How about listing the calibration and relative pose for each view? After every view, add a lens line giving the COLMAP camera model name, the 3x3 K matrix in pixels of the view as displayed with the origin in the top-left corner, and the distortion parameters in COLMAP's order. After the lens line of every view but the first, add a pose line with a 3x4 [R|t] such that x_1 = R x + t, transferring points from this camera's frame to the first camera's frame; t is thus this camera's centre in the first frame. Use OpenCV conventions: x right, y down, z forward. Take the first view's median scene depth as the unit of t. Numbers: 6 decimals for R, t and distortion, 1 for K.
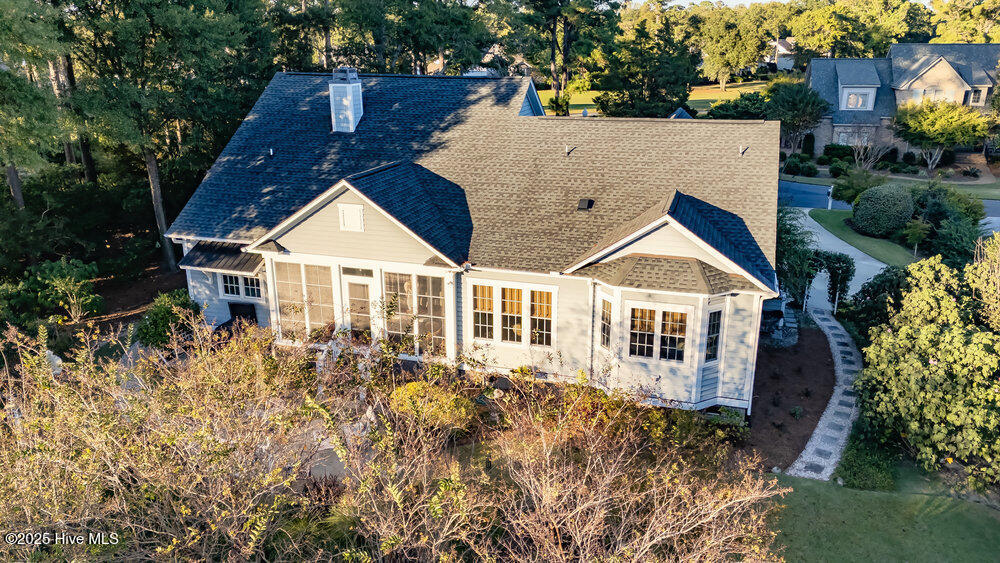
lens RADIAL K [[726.9, 0, 500.0], [0, 726.9, 281.5], [0, 0, 1]] dist [0.039174, -0.005855]
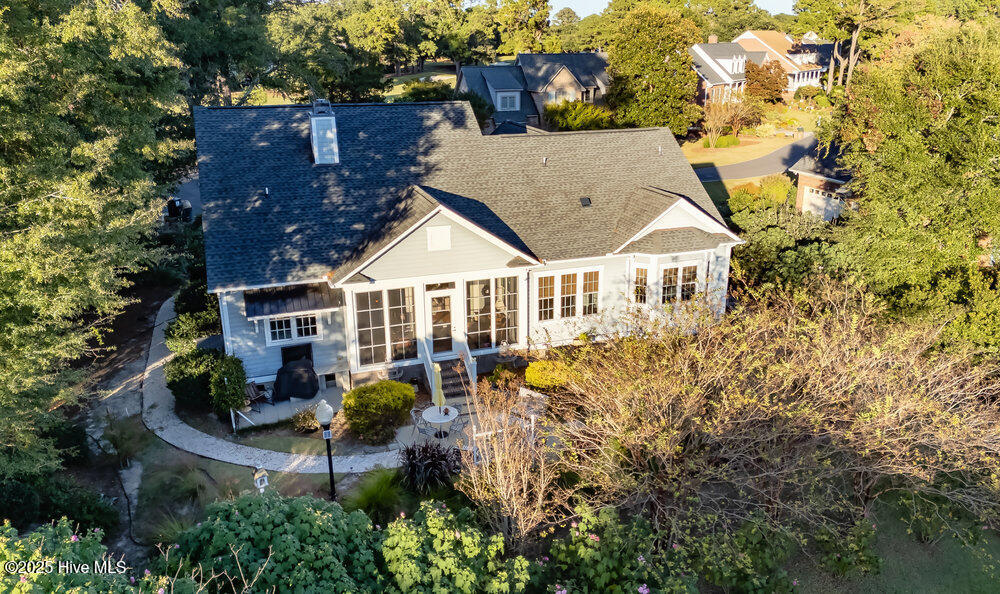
lens RADIAL K [[792.1, 0, 500.0], [0, 792.1, 297.0], [0, 0, 1]] dist [0.062674, 0.000254]
pose [[0.799807, -0.187601, 0.570188, -0.833484], [0.187058, 0.980502, 0.060213, -0.054056], [-0.570366, 0.058500, 0.819305, -0.045847]]
